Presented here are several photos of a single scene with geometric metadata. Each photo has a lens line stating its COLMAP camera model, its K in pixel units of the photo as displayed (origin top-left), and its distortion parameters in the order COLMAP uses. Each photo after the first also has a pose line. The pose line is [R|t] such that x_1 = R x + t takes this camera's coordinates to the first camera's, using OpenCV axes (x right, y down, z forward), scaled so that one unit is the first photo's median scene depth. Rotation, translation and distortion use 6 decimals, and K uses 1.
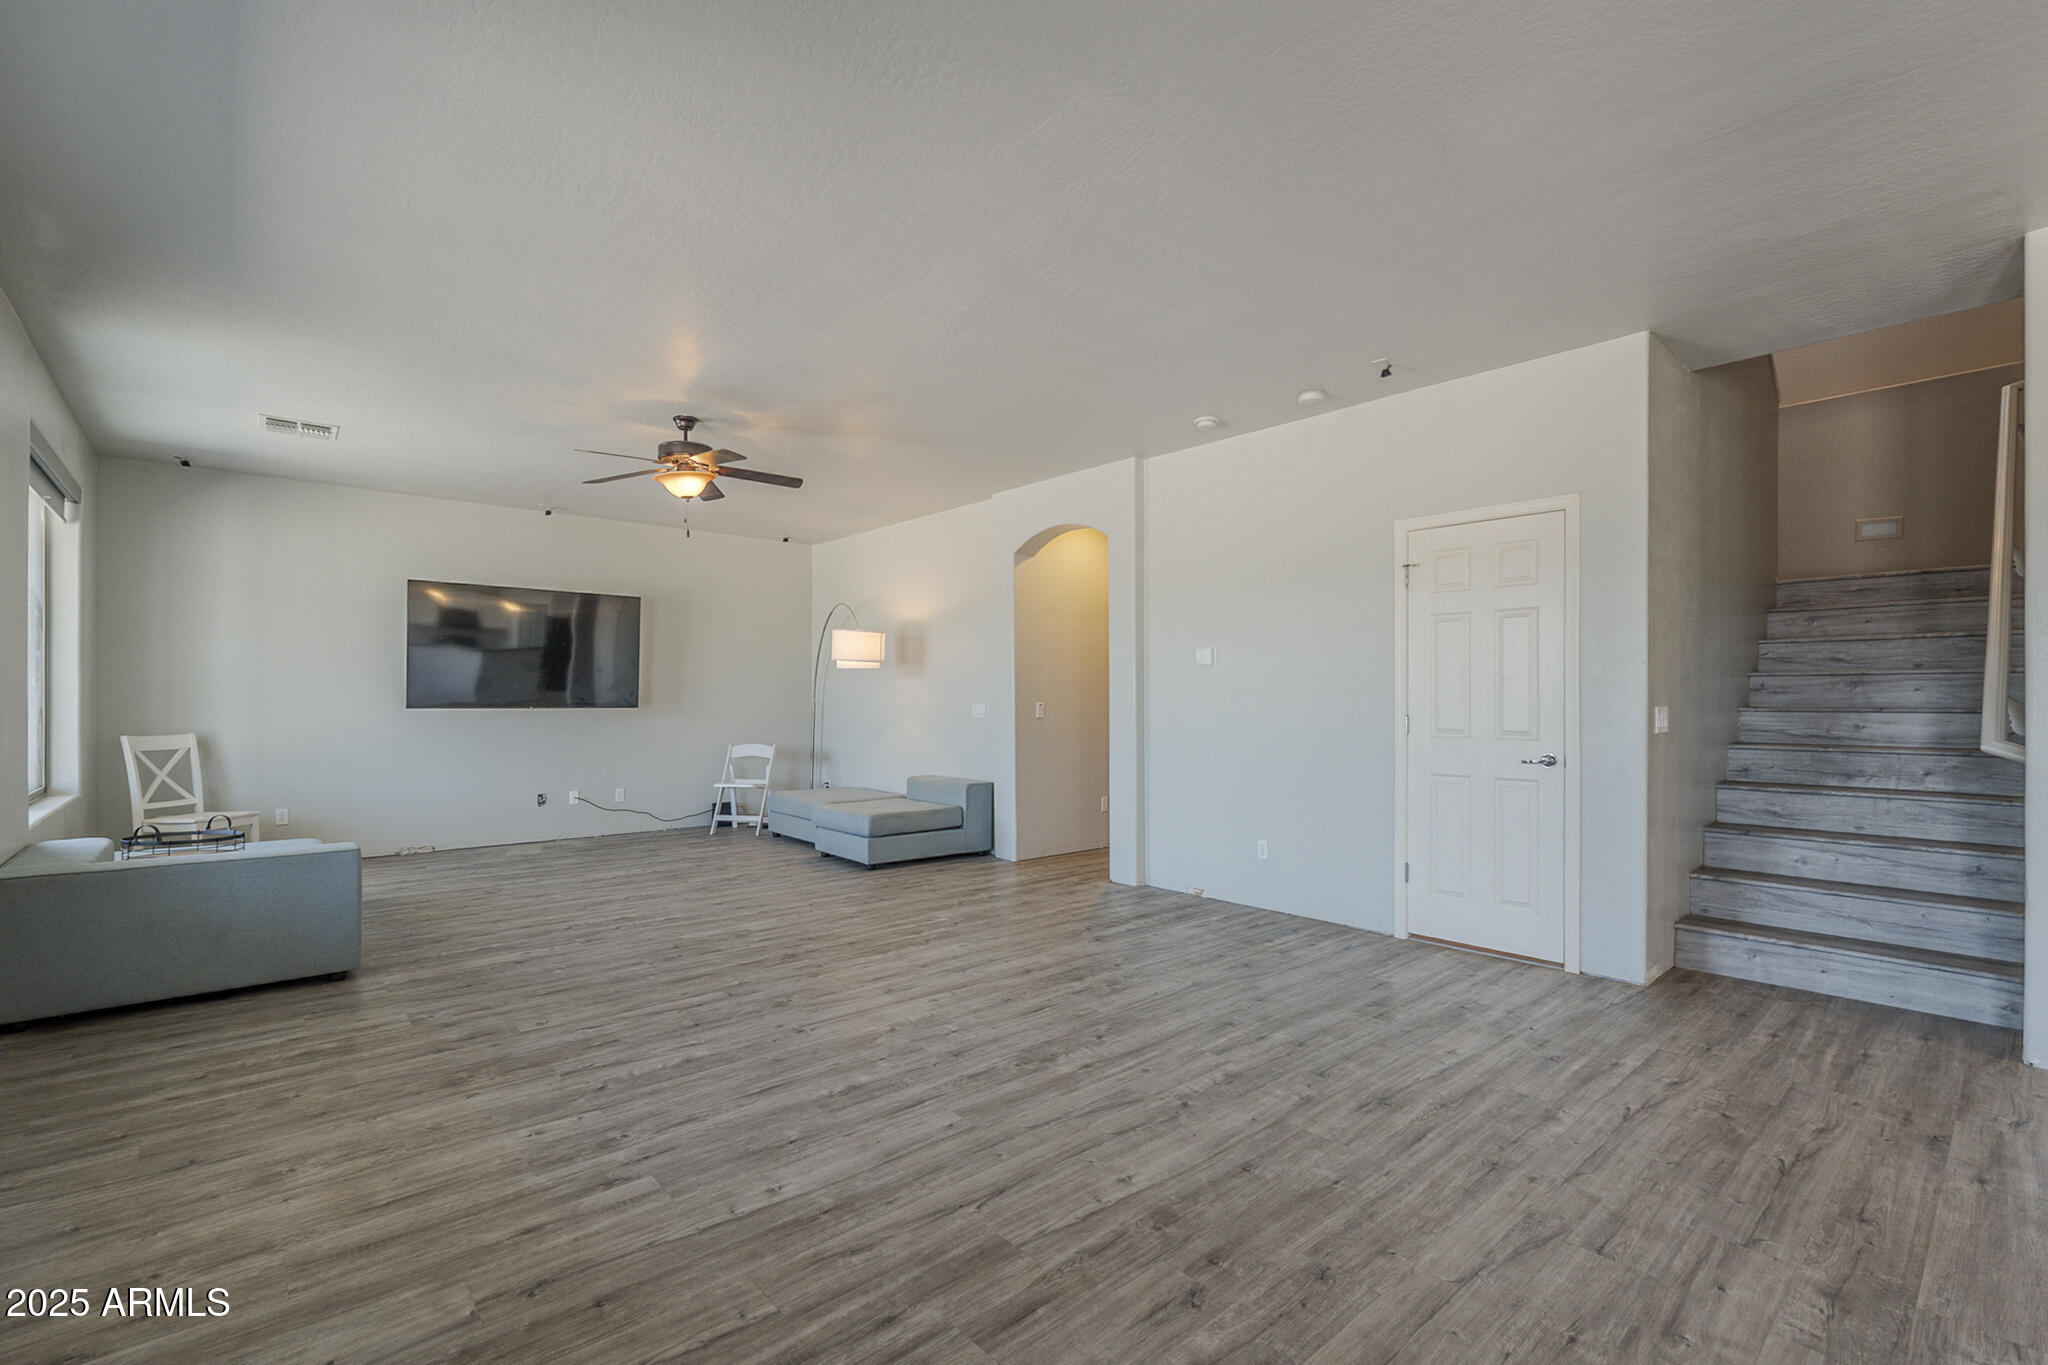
lens RADIAL K [[899.4, 0, 1024.0], [0, 899.4, 682.5], [0, 0, 1]] dist [-0.003606, -0.000130]
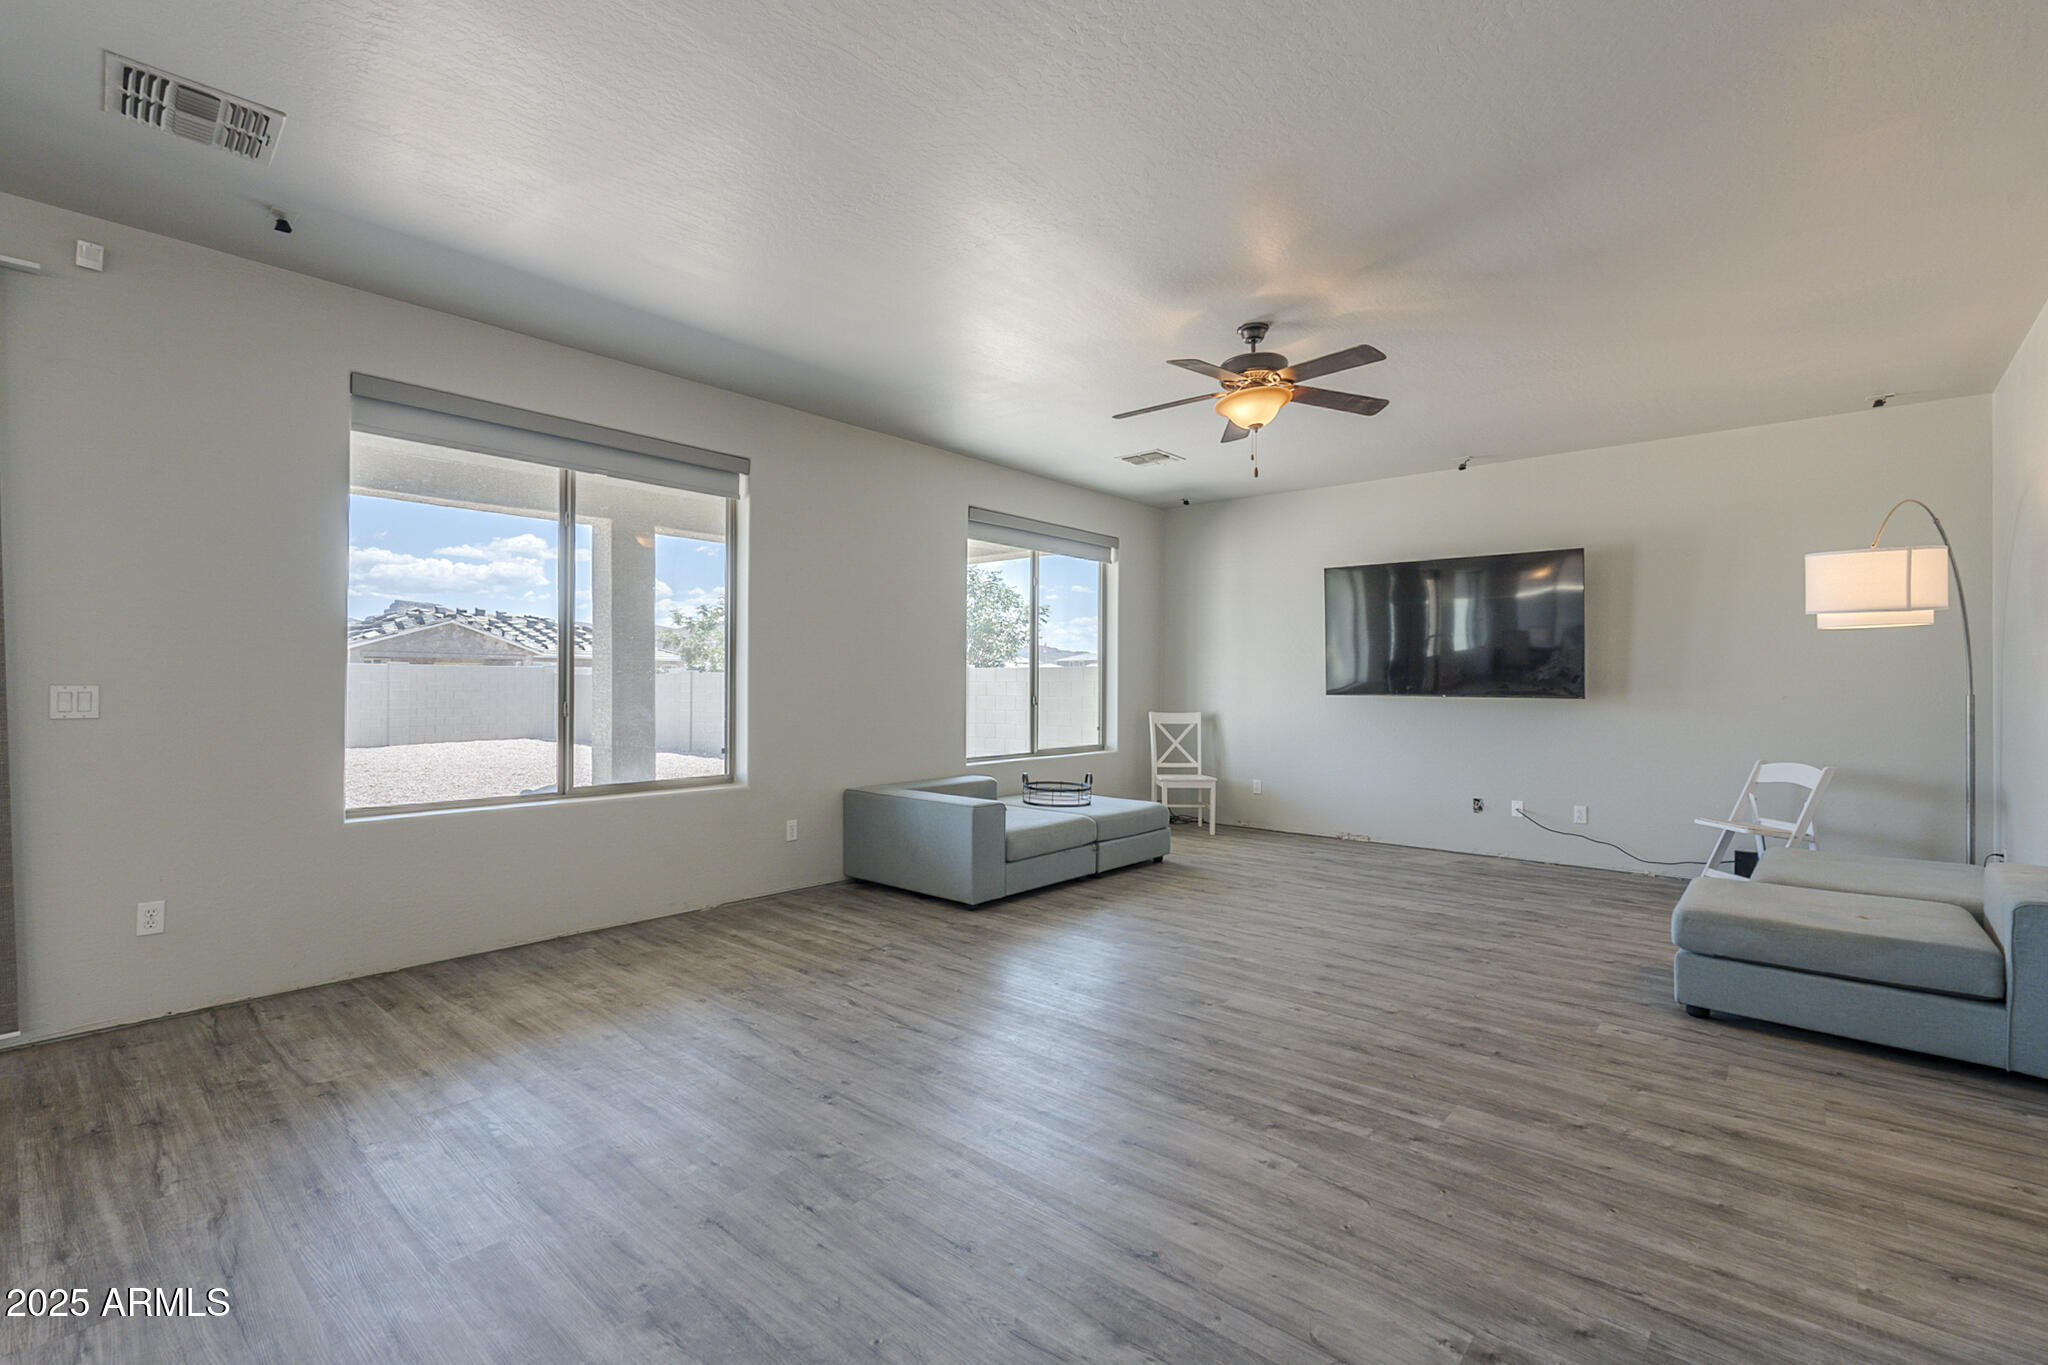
lens RADIAL K [[899.4, 0, 1024.0], [0, 899.4, 682.5], [0, 0, 1]] dist [-0.003606, -0.000130]
pose [[0.135343, -0.002412, -0.990796, 0.433772], [0.013898, 0.999903, -0.000536, 0.015931], [0.990701, -0.013697, 0.135363, 0.814995]]
